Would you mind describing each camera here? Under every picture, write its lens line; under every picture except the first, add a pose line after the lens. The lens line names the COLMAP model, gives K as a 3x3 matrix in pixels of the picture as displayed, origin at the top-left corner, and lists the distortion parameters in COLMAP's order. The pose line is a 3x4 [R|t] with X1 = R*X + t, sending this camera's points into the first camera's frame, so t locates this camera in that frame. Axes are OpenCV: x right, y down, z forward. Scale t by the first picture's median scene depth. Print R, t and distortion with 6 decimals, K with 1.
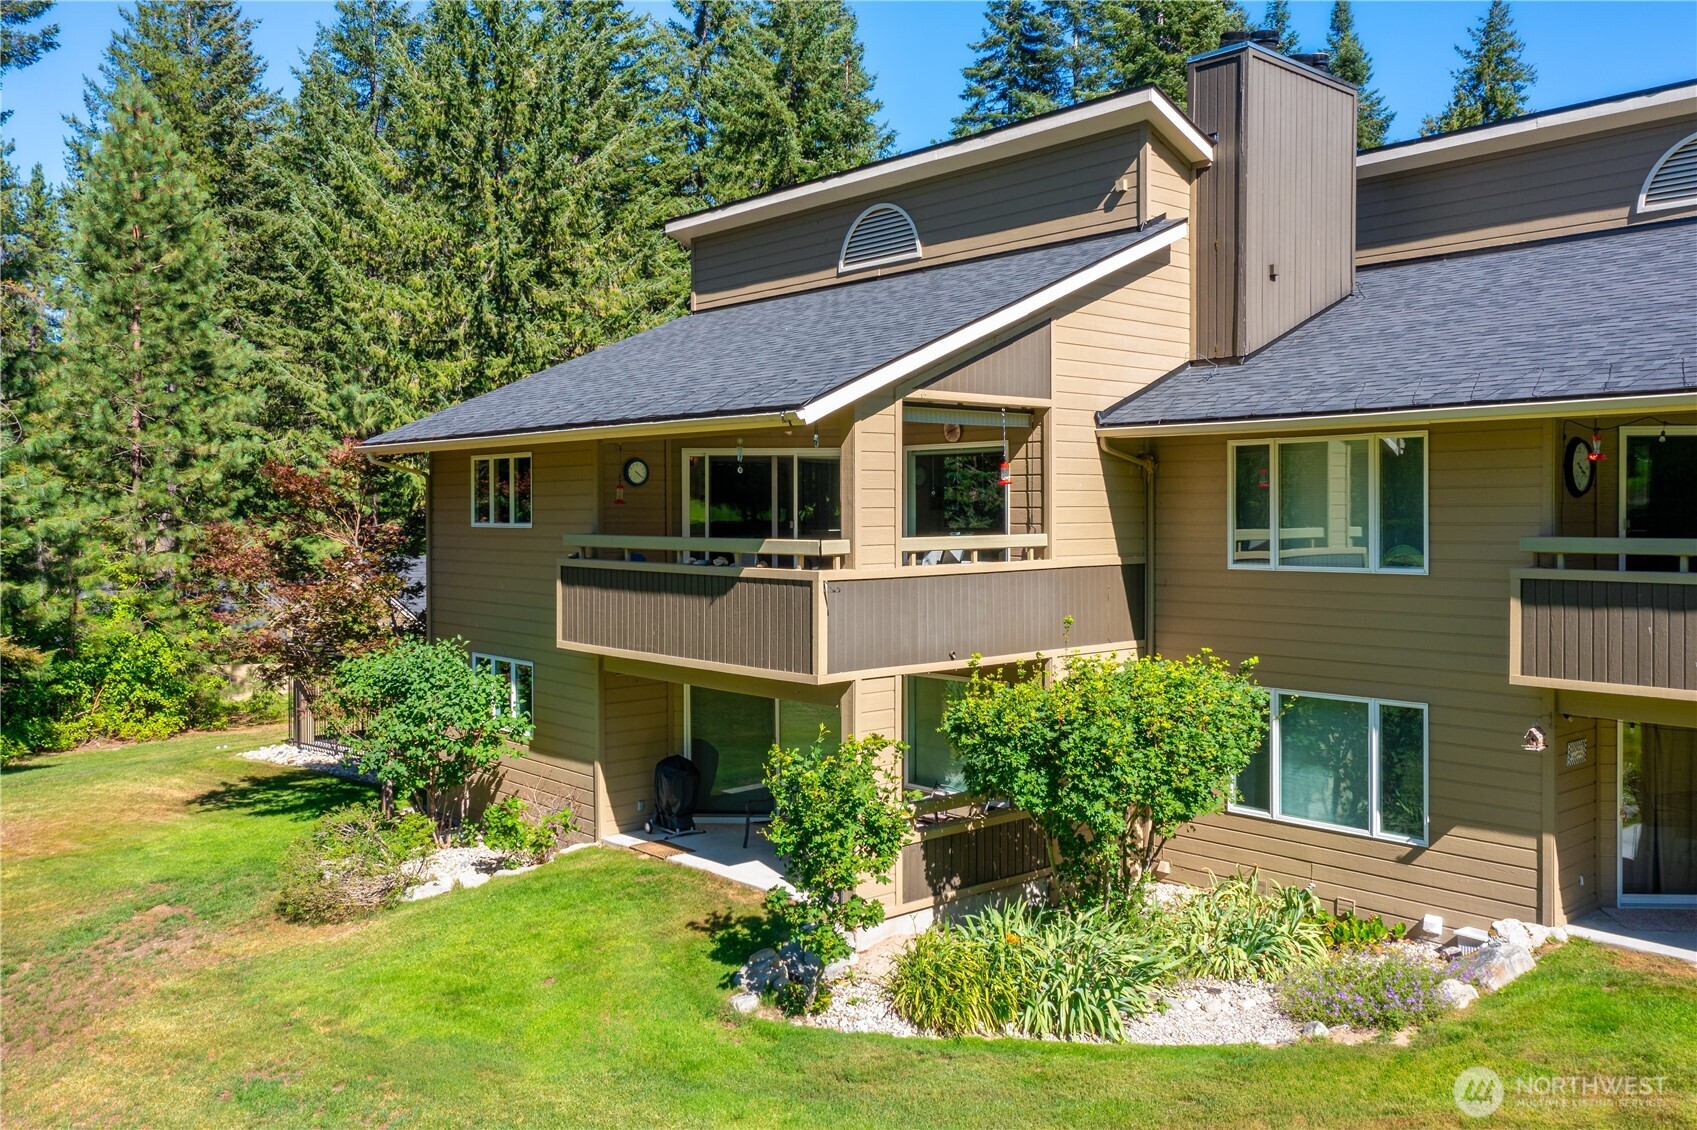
lens RADIAL K [[1357.5, 0, 848.5], [0, 1357.5, 565.0], [0, 0, 1]] dist [0.002860, 0.000700]
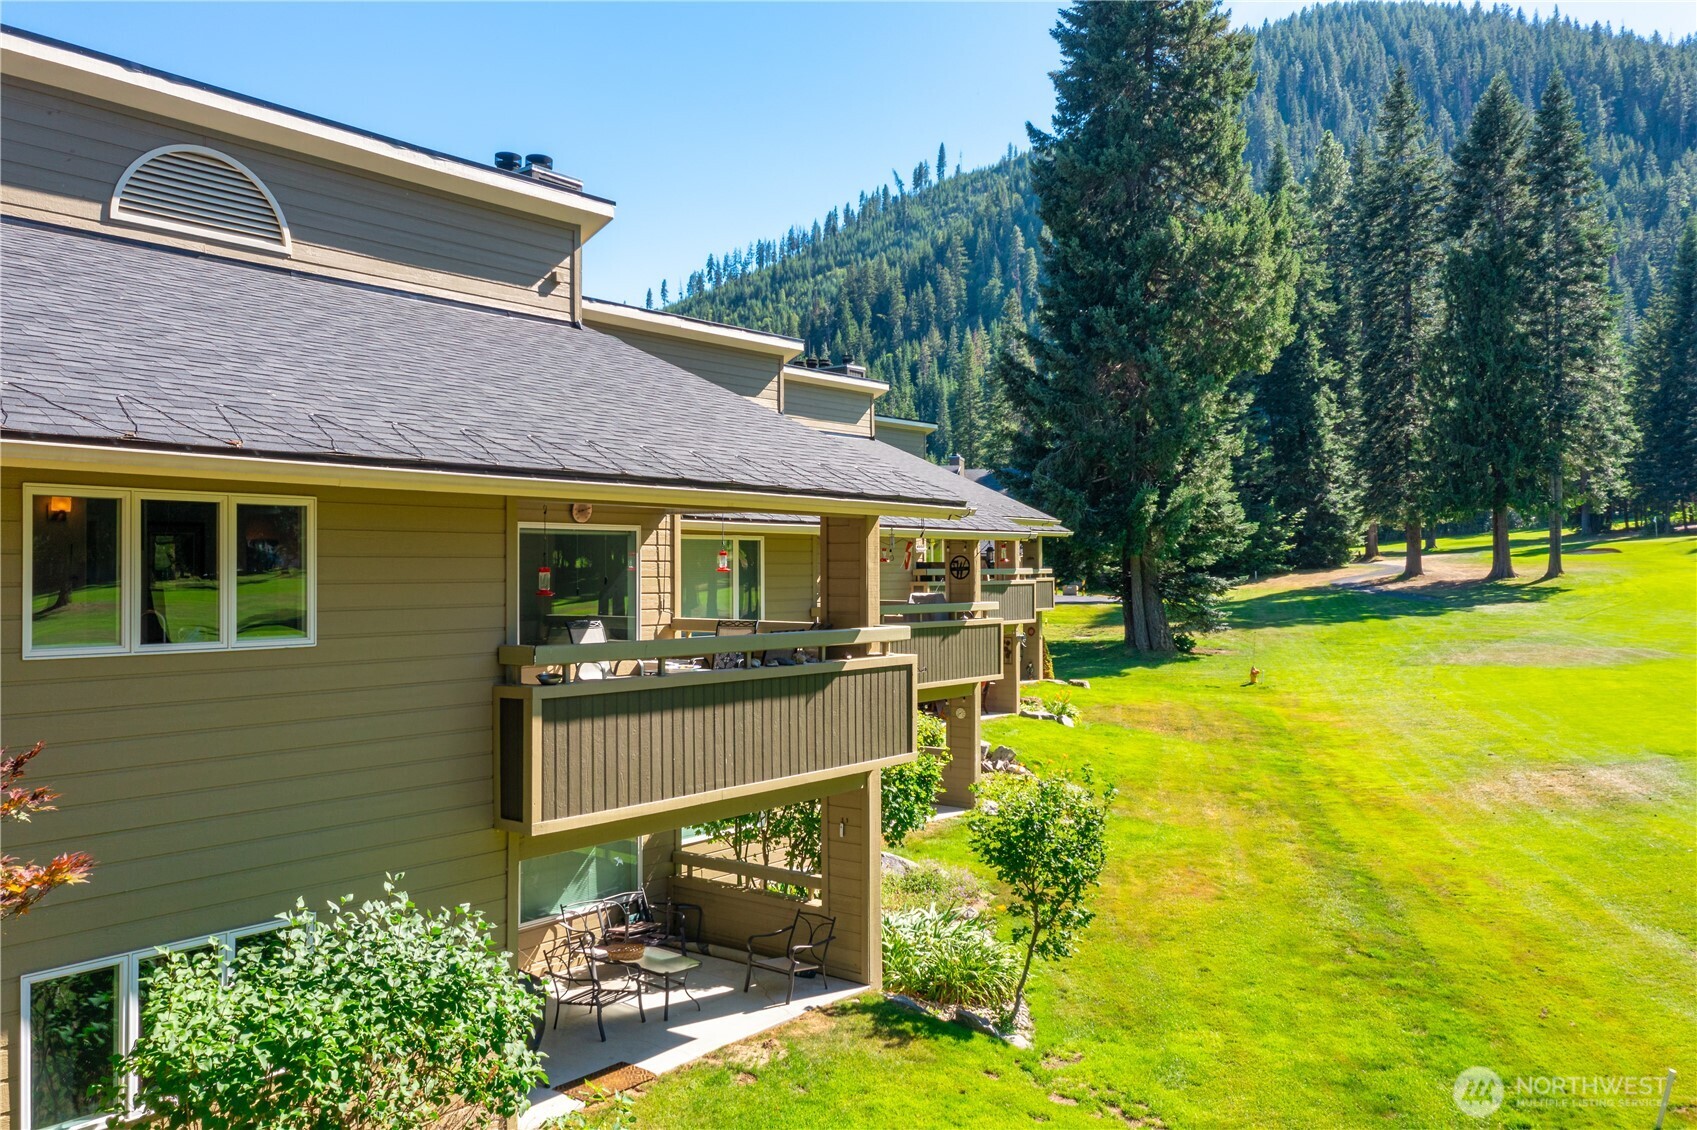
lens RADIAL K [[1357.5, 0, 848.5], [0, 1357.5, 565.0], [0, 0, 1]] dist [0.002860, 0.000700]
pose [[-0.190635, -0.002174, 0.981659, -0.818210], [0.027156, 0.999603, 0.007488, -0.058367], [-0.981285, 0.028086, -0.190501, 0.937850]]
